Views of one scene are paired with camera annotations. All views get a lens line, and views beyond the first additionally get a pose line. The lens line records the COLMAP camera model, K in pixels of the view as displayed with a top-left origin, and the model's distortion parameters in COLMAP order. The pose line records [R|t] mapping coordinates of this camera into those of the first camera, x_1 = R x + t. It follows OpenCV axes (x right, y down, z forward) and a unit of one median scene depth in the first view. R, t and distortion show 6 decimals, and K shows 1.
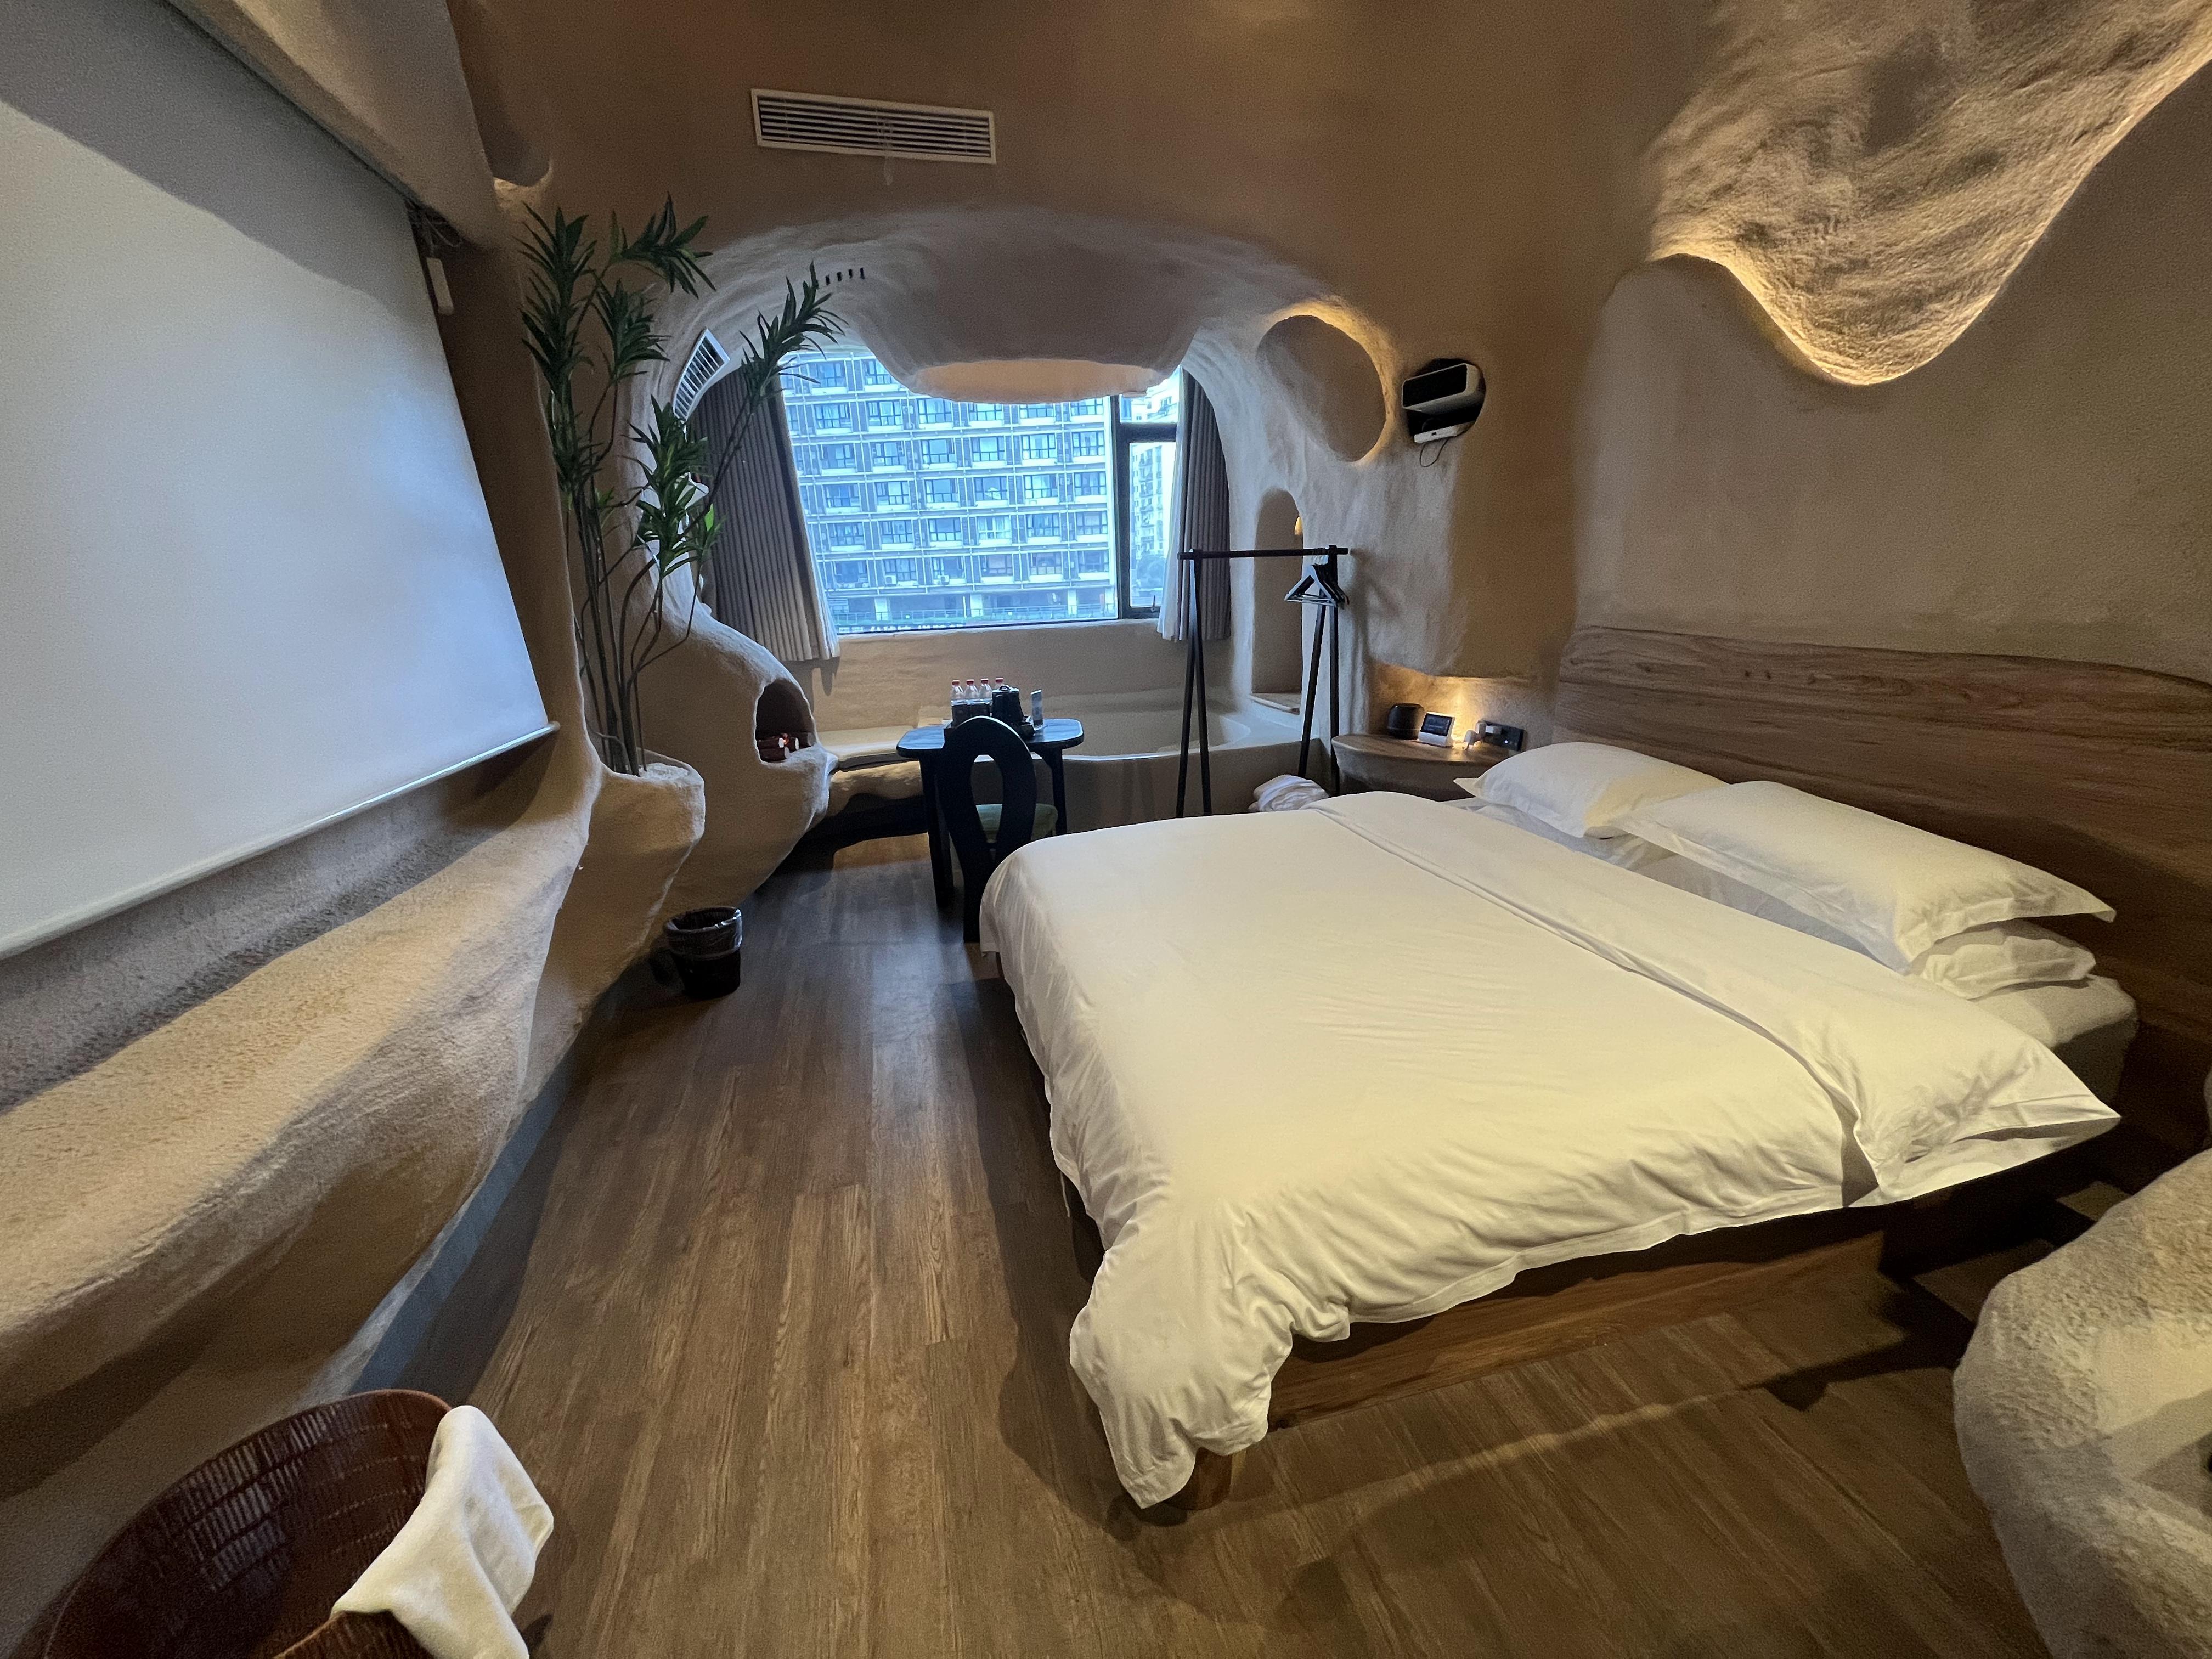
lens RADIAL K [[887.6, 0, 1106.0], [0, 887.6, 829.5], [0, 0, 1]] dist [-0.002810, 0.000250]
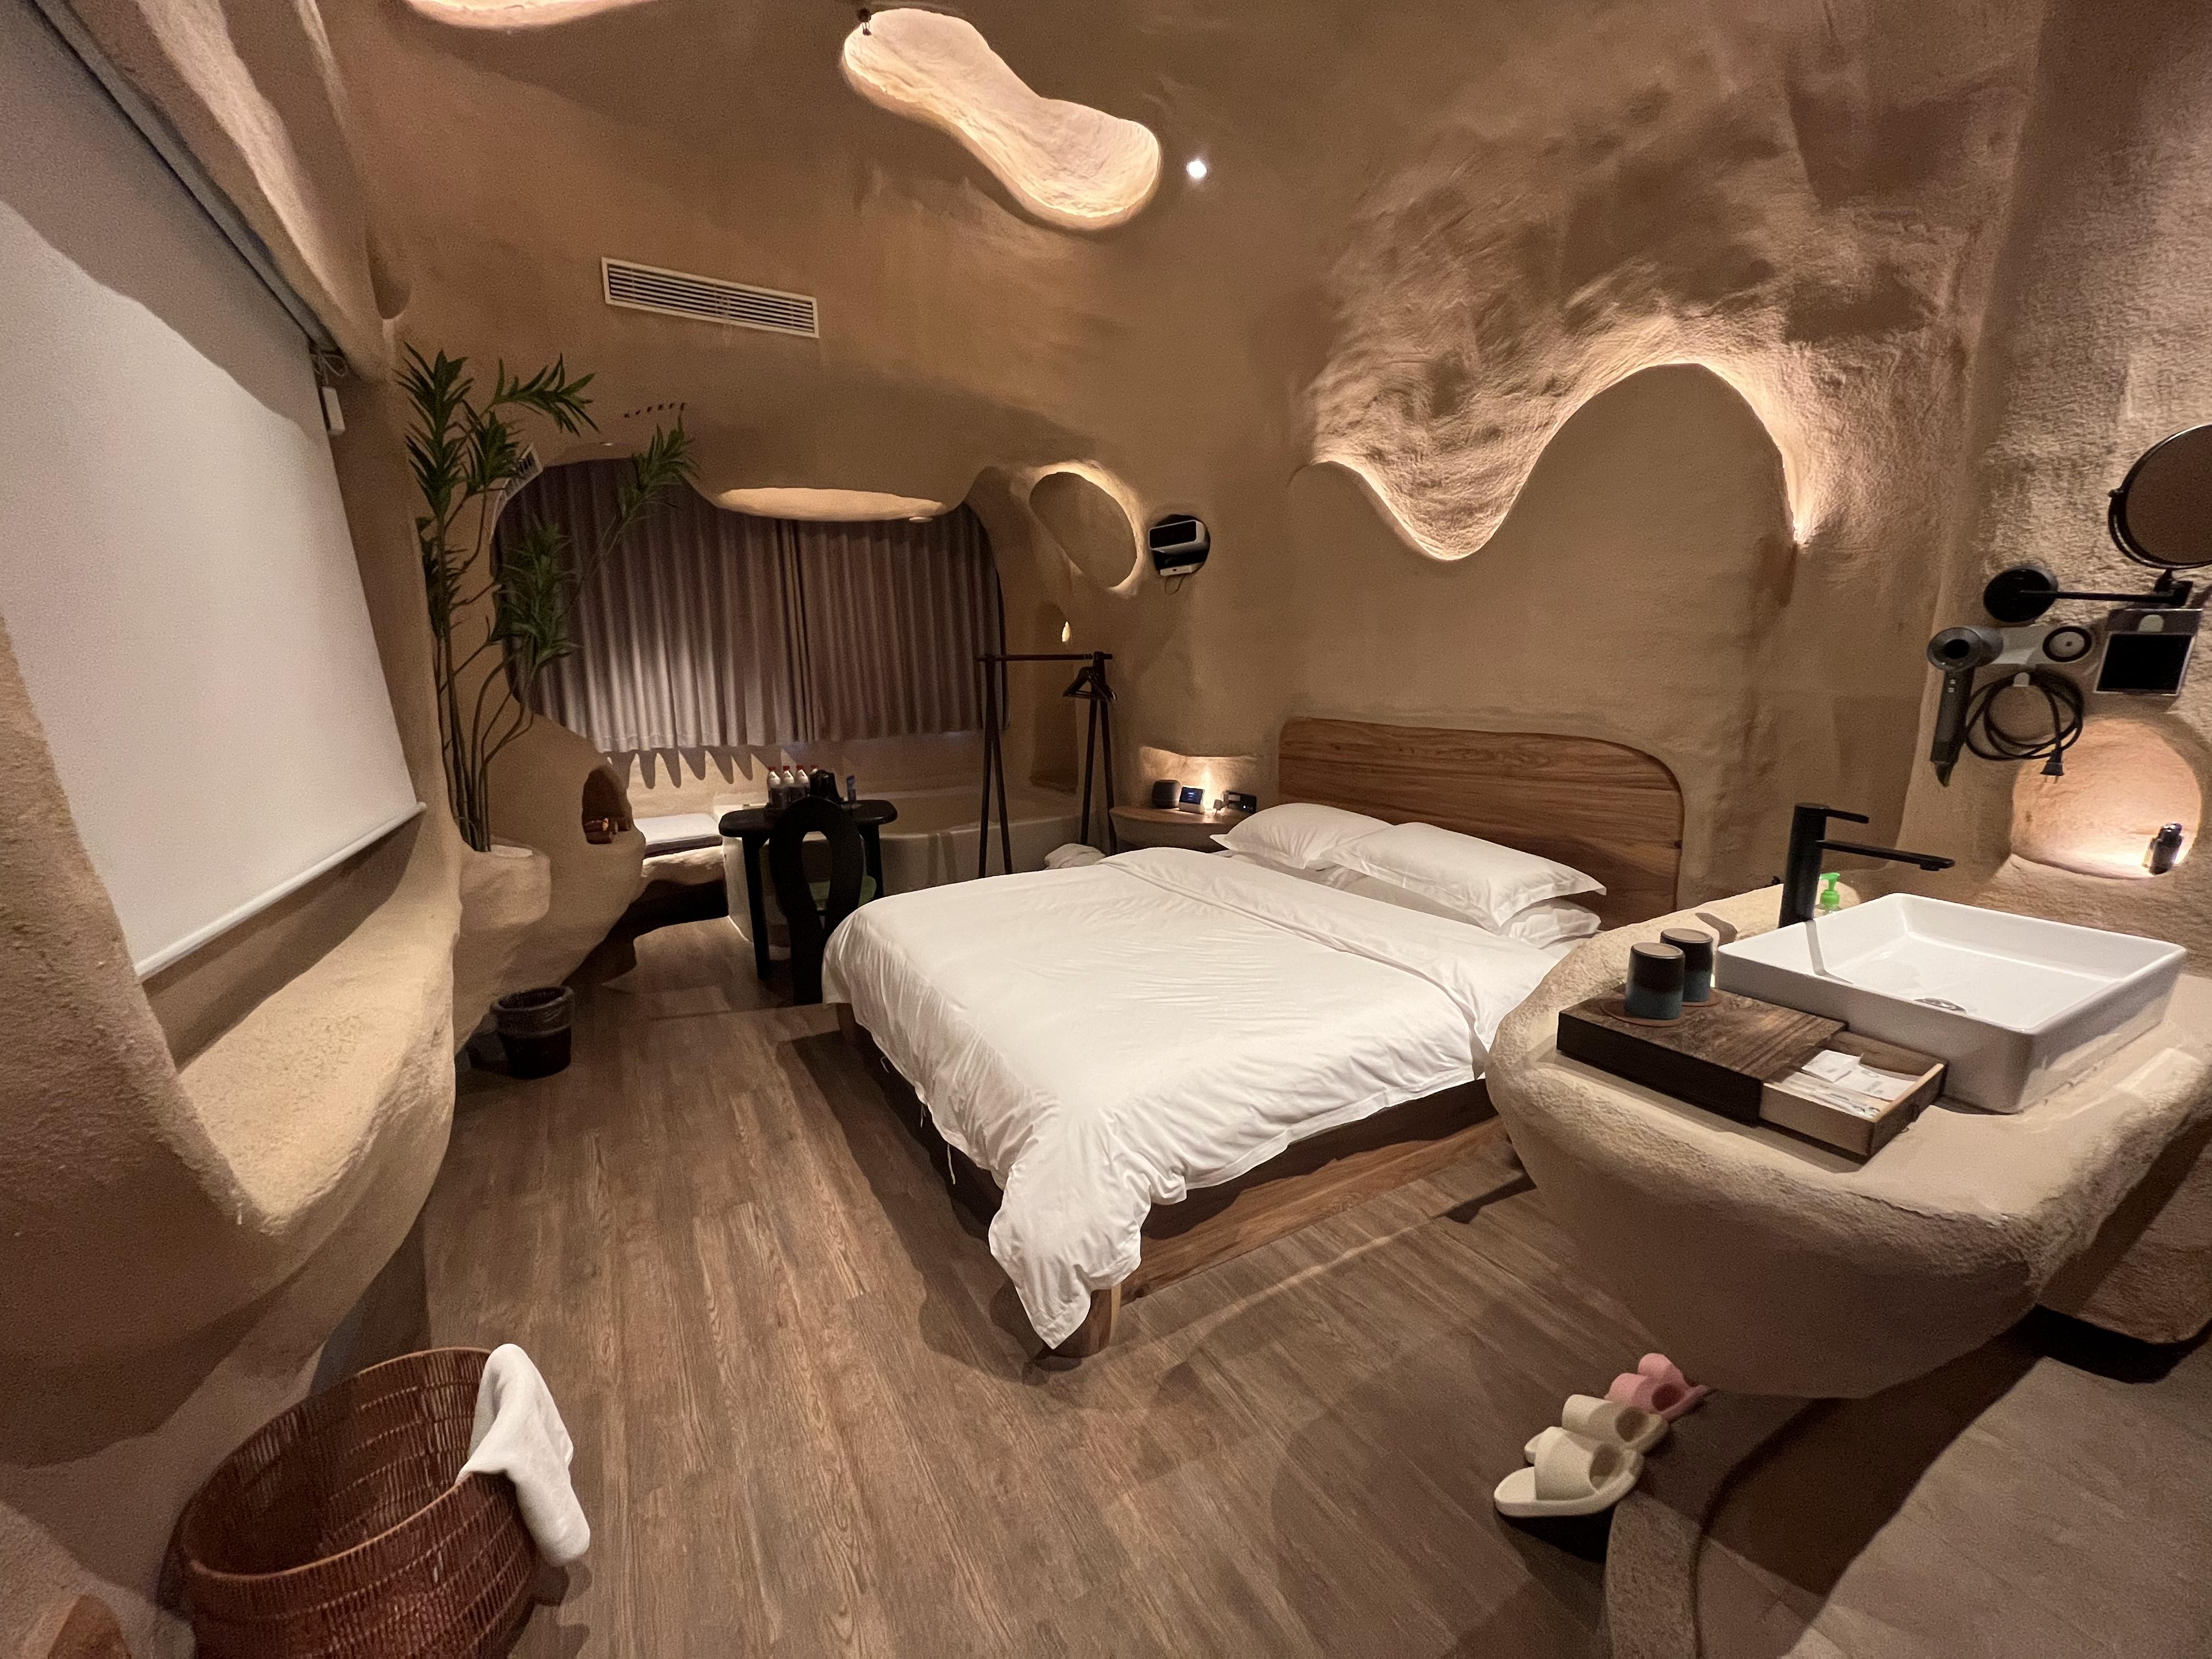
lens RADIAL K [[887.6, 0, 1106.0], [0, 887.6, 829.5], [0, 0, 1]] dist [-0.002810, 0.000250]
pose [[0.961307, -0.033449, 0.273441, -0.170583], [0.061548, 0.993588, -0.094838, 0.081919], [-0.268515, 0.107999, 0.957202, -0.308592]]
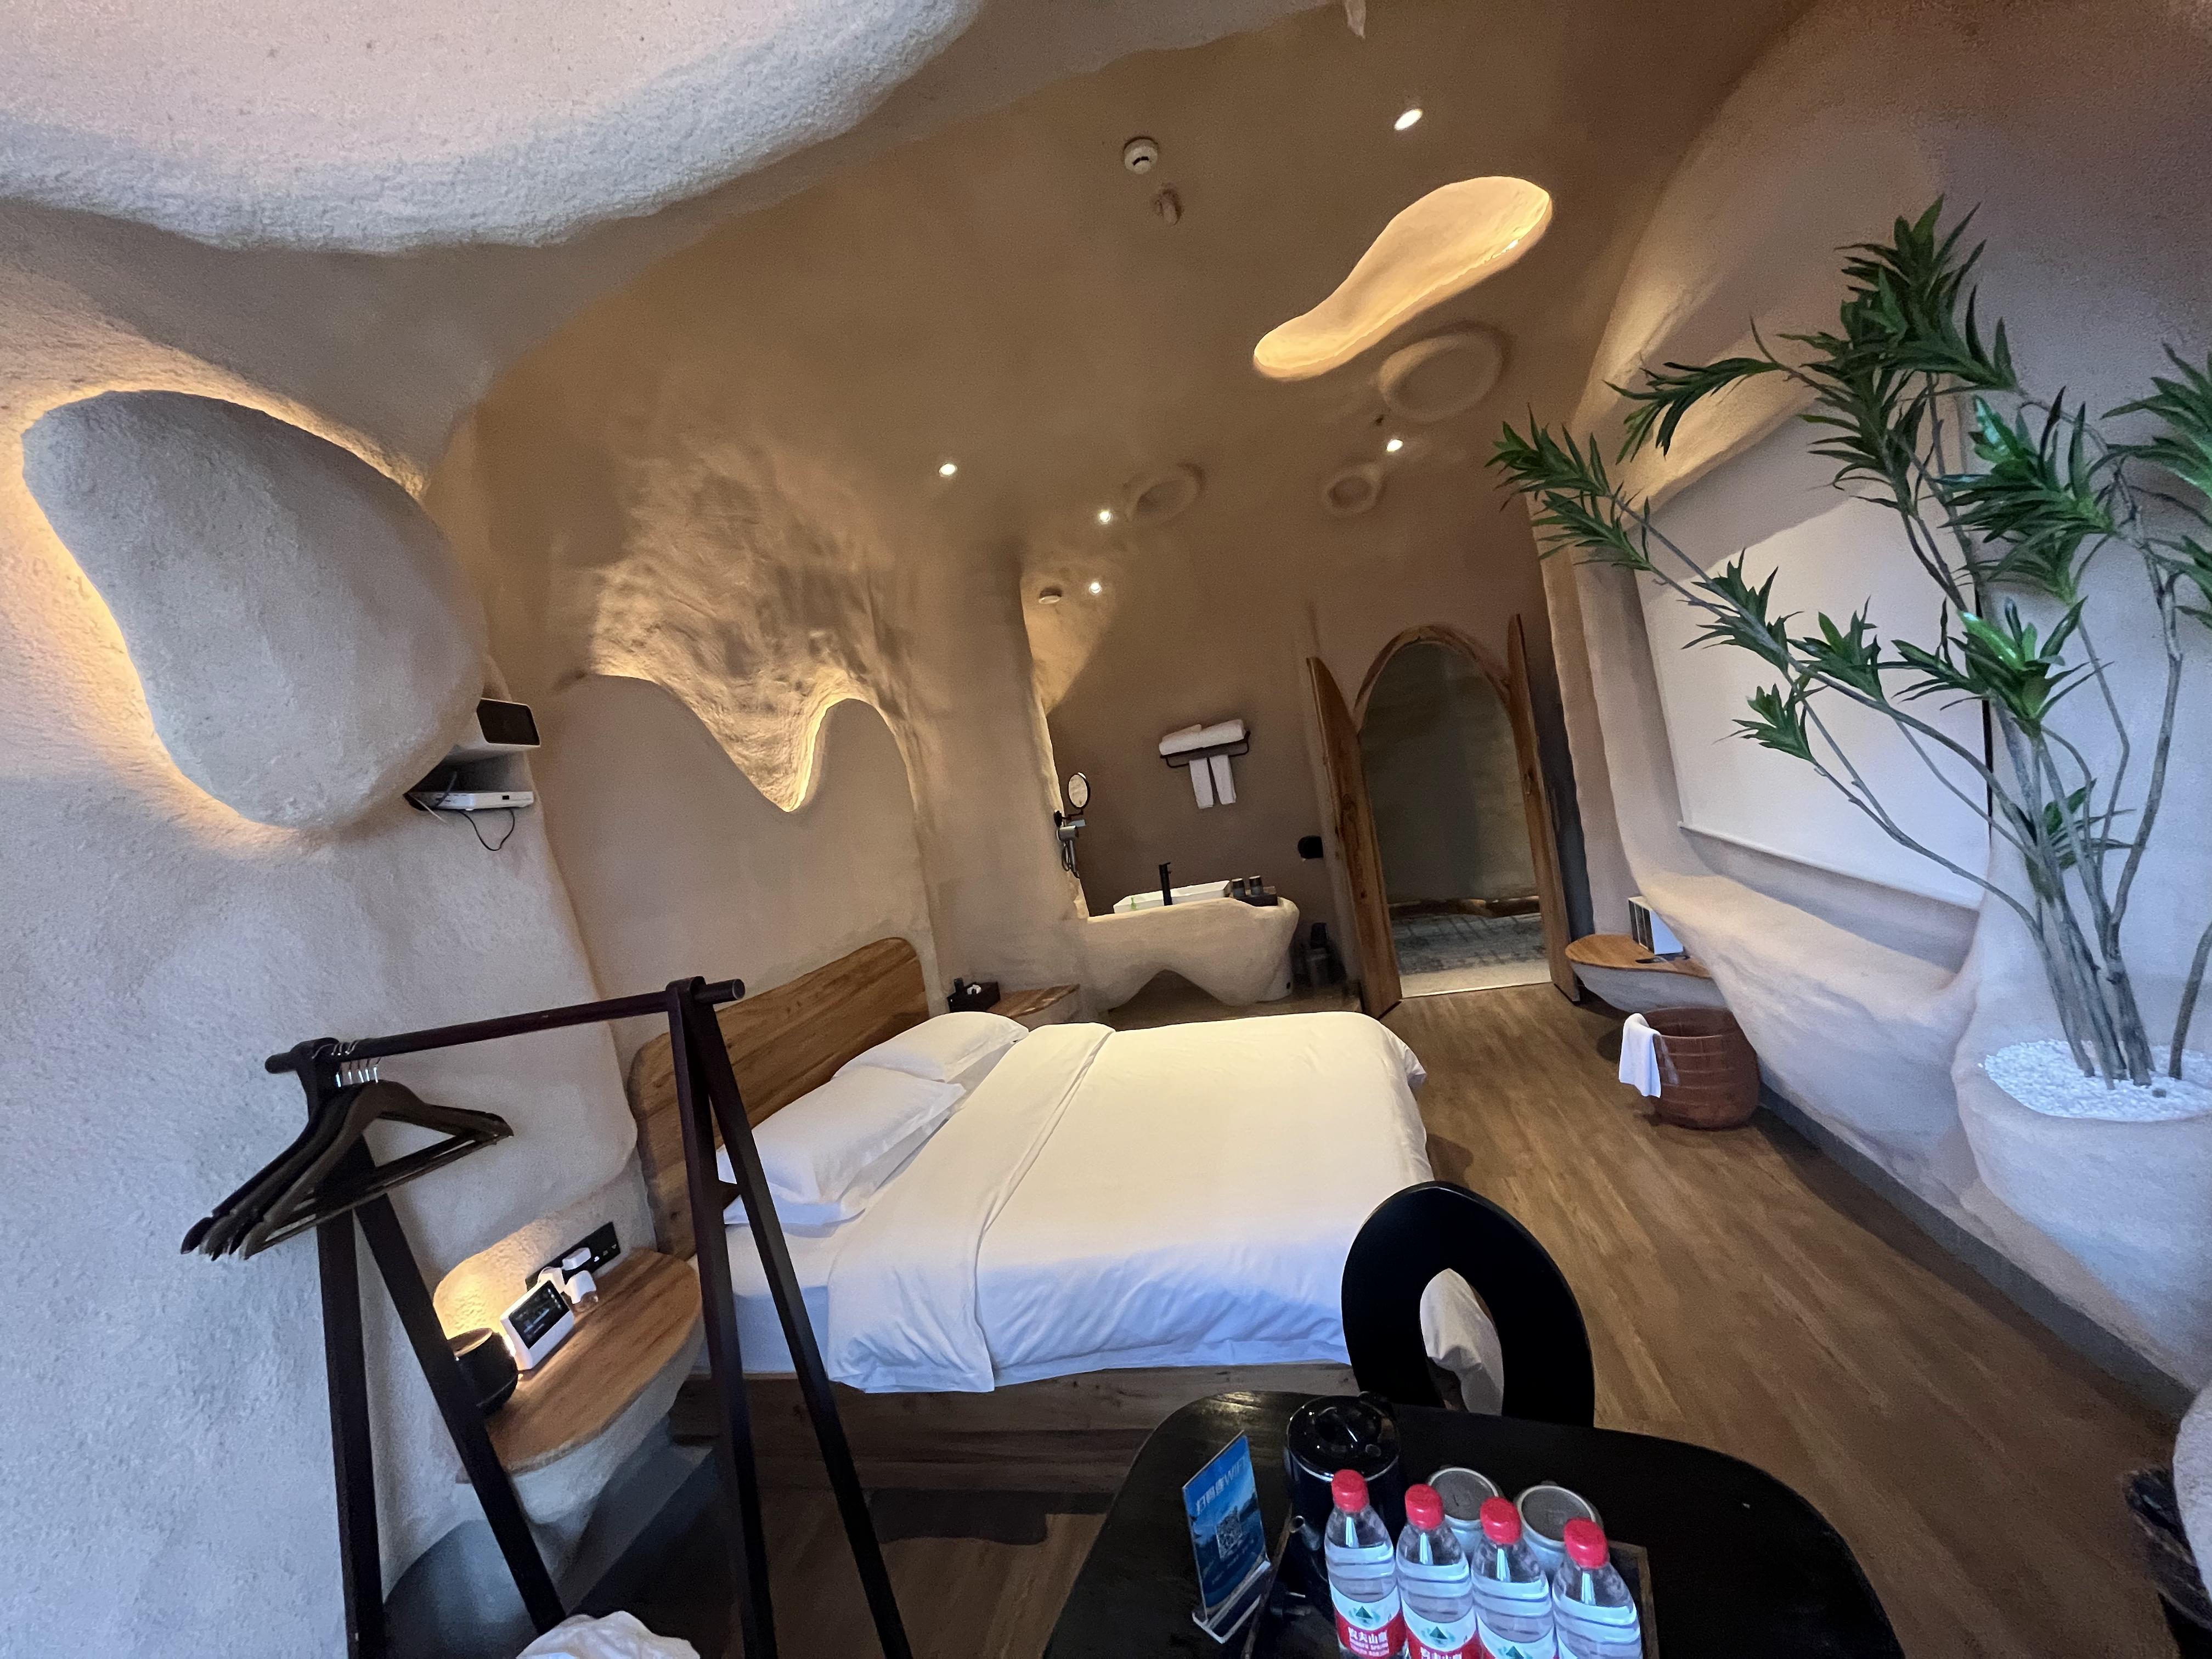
lens RADIAL K [[887.6, 0, 1106.0], [0, 887.6, 829.5], [0, 0, 1]] dist [-0.002810, 0.000250]
pose [[-0.870192, 0.175020, 0.460579, -0.433760], [0.329627, 0.901580, 0.280178, -0.878774], [-0.366212, 0.395627, -0.842240, 2.569522]]
